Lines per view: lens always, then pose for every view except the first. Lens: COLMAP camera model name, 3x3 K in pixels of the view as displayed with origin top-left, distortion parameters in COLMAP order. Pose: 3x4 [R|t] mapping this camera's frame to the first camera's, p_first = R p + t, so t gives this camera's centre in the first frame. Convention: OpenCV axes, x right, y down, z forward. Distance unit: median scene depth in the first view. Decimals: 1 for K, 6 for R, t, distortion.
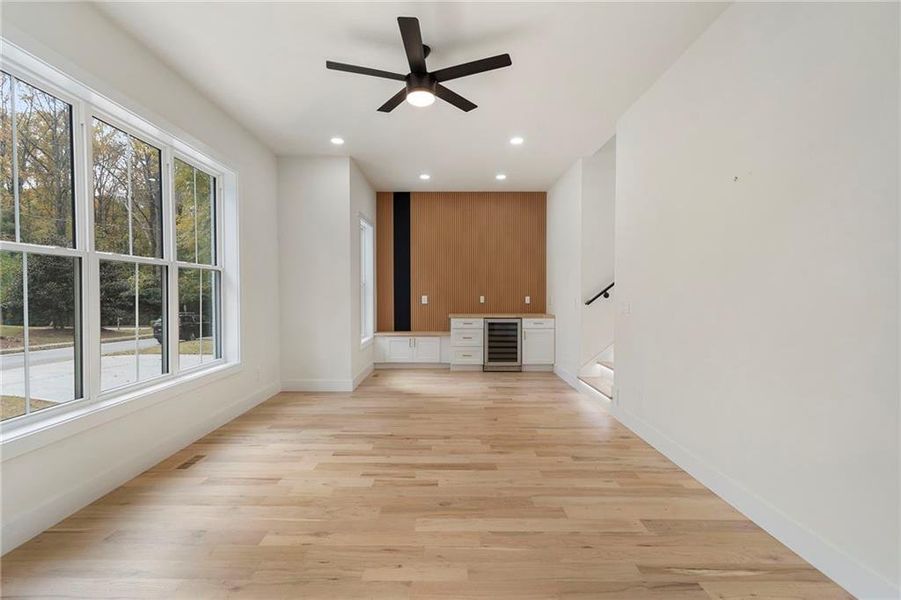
lens RADIAL K [[413.0, 0, 444.8], [0, 413.0, 299.2], [0, 0, 1]] dist [-0.004651, 0.004098]
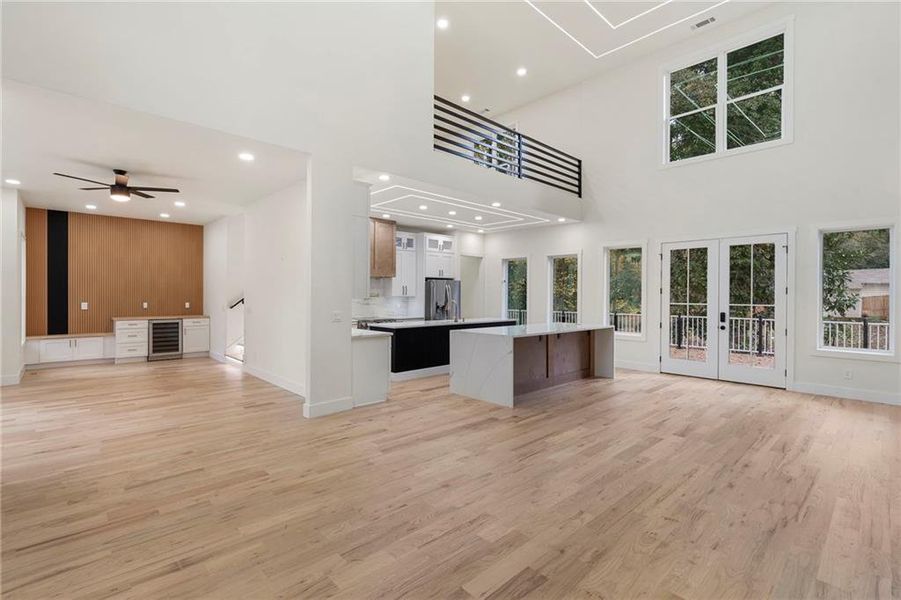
lens RADIAL K [[417.9, 0, 448.1], [0, 417.9, 294.0], [0, 0, 1]] dist [0.000598, 0.000651]
pose [[0.725461, 0.003959, 0.688252, -0.225944], [0.004729, 0.999931, -0.010737, -0.030389], [-0.688247, 0.011044, 0.725392, -1.071821]]
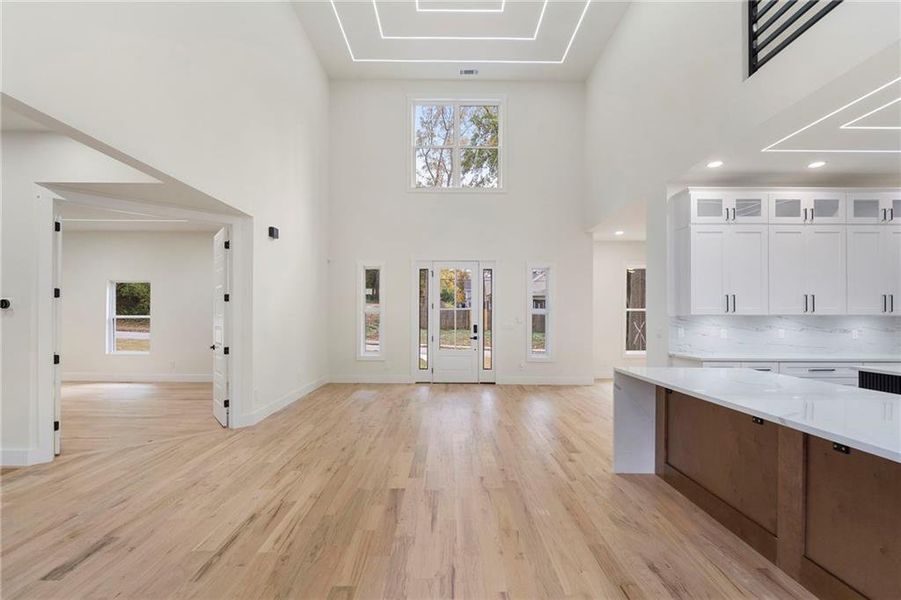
lens RADIAL K [[413.0, 0, 443.9], [0, 413.0, 316.8], [0, 0, 1]] dist [-0.004651, 0.004098]
pose [[-0.005698, -0.006493, -0.999963, 1.858988], [-0.017437, 0.999828, -0.006393, -0.006702], [0.999832, 0.017400, -0.005810, -0.581815]]
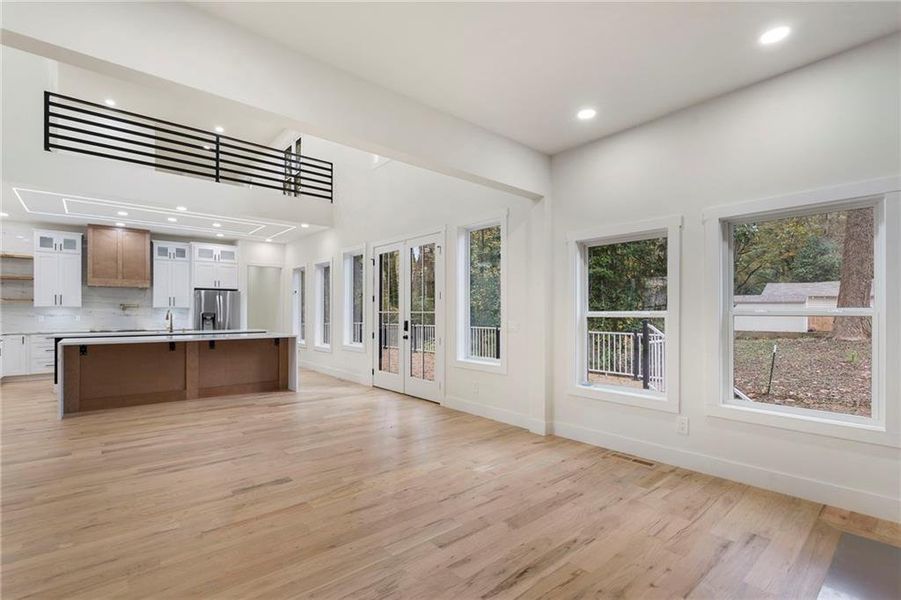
lens RADIAL K [[413.0, 0, 446.5], [0, 413.0, 311.9], [0, 0, 1]] dist [-0.004651, 0.004098]
pose [[0.759587, 0.002950, 0.650400, 0.989412], [0.007244, 0.999889, -0.012995, 0.025898], [-0.650366, 0.014582, 0.759481, -1.976789]]
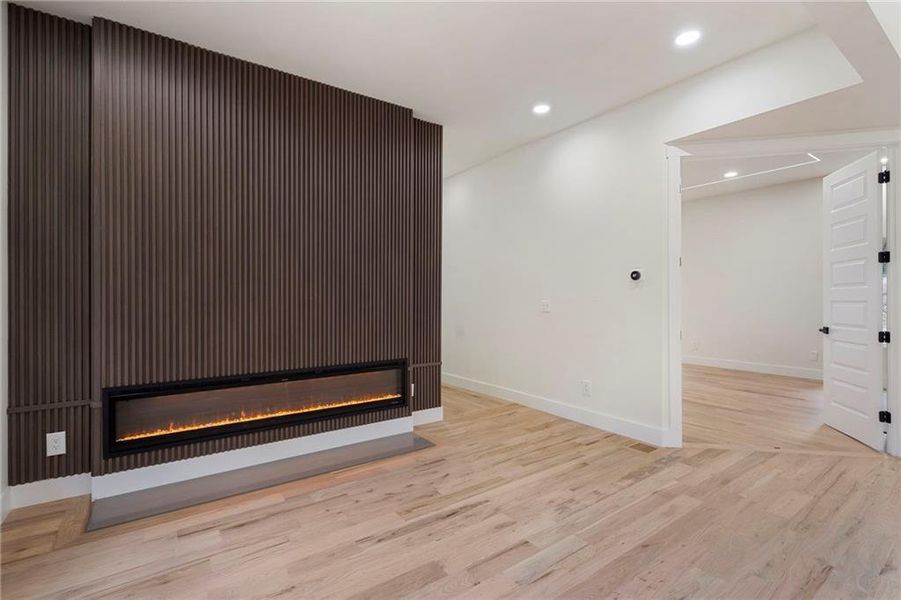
lens RADIAL K [[413.0, 0, 446.0], [0, 413.0, 298.9], [0, 0, 1]] dist [-0.004651, 0.004098]
pose [[-0.819083, 0.000912, -0.573675, 1.801507], [-0.006085, 0.999929, 0.010278, 0.022866], [0.573643, 0.011910, -0.819019, -1.101206]]
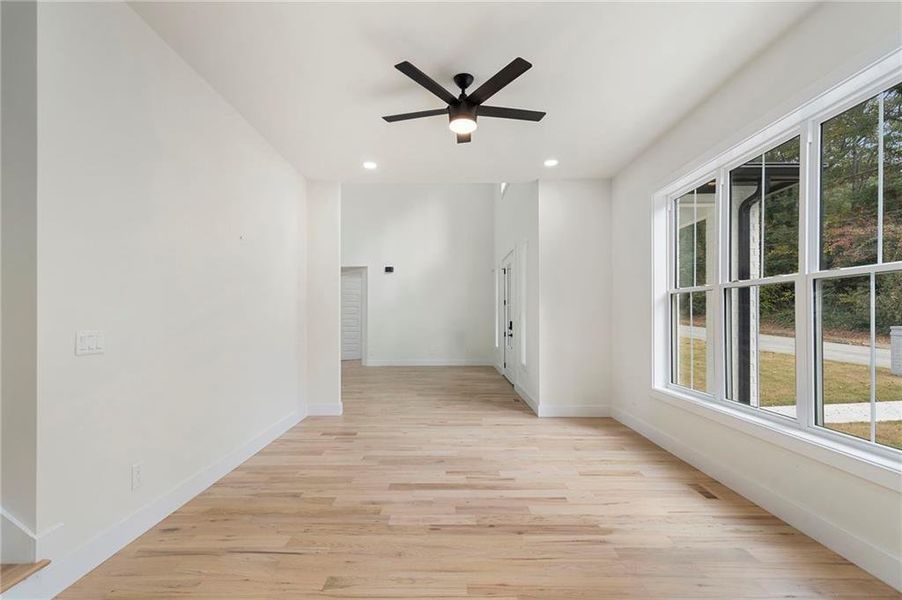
lens RADIAL K [[413.4, 0, 438.6], [0, 413.4, 315.4], [0, 0, 1]] dist [-0.004651, 0.004098]
pose [[-0.999884, 0.000133, 0.015263, -0.010333], [0.000315, 0.999929, 0.011937, -0.023041], [-0.015260, 0.011941, -0.999812, 1.623761]]
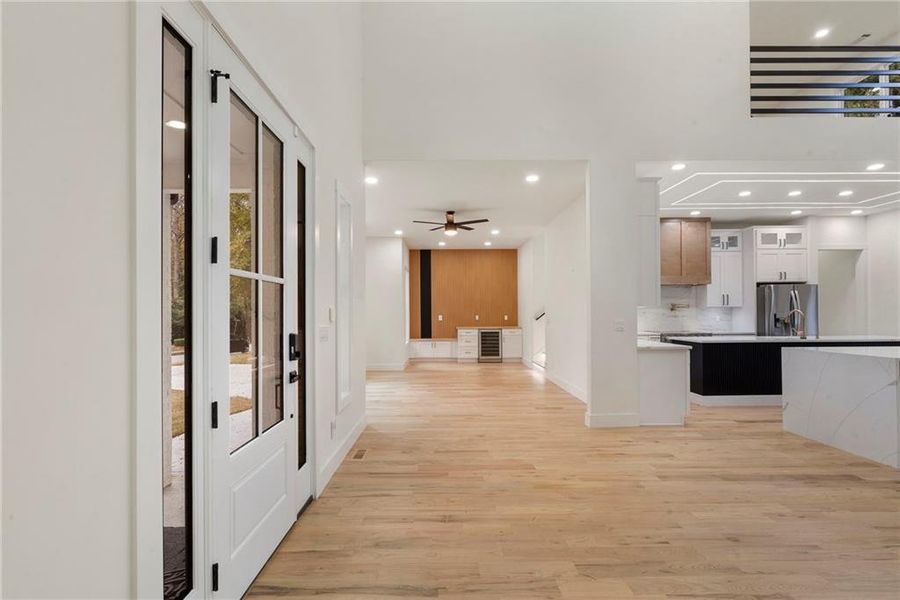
lens RADIAL K [[412.5, 0, 445.0], [0, 412.5, 310.6], [0, 0, 1]] dist [-0.004651, 0.004098]
pose [[0.999849, -0.007984, 0.015462, -0.107726], [0.008233, 0.999836, -0.016140, -0.003171], [-0.015331, 0.016265, 0.999750, -1.092972]]
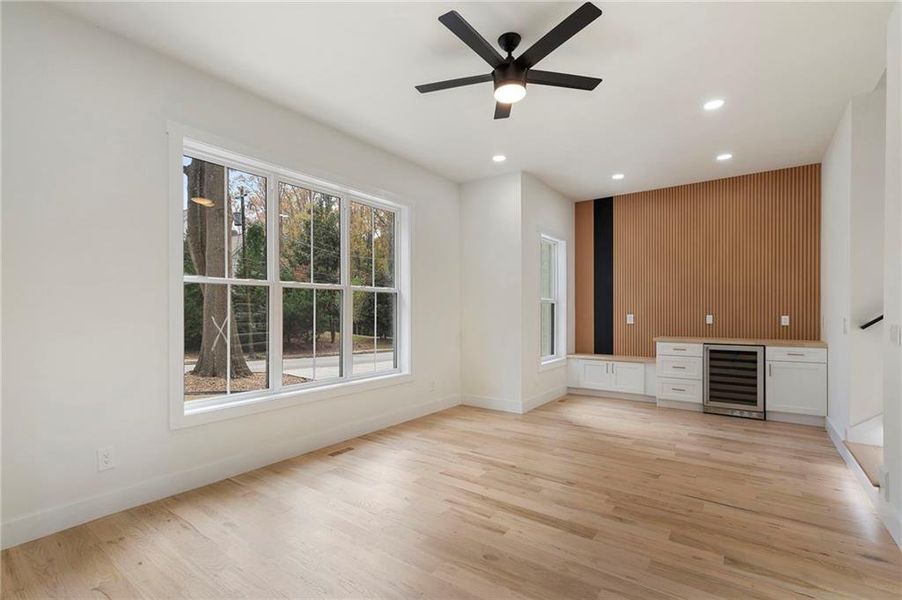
lens RADIAL K [[413.4, 0, 447.9], [0, 413.4, 312.0], [0, 0, 1]] dist [-0.004651, 0.004098]
pose [[0.809444, -0.001626, -0.587195, 0.287719], [-0.006439, 0.999911, -0.011646, -0.001916], [0.587162, 0.013208, 0.809362, 0.164508]]
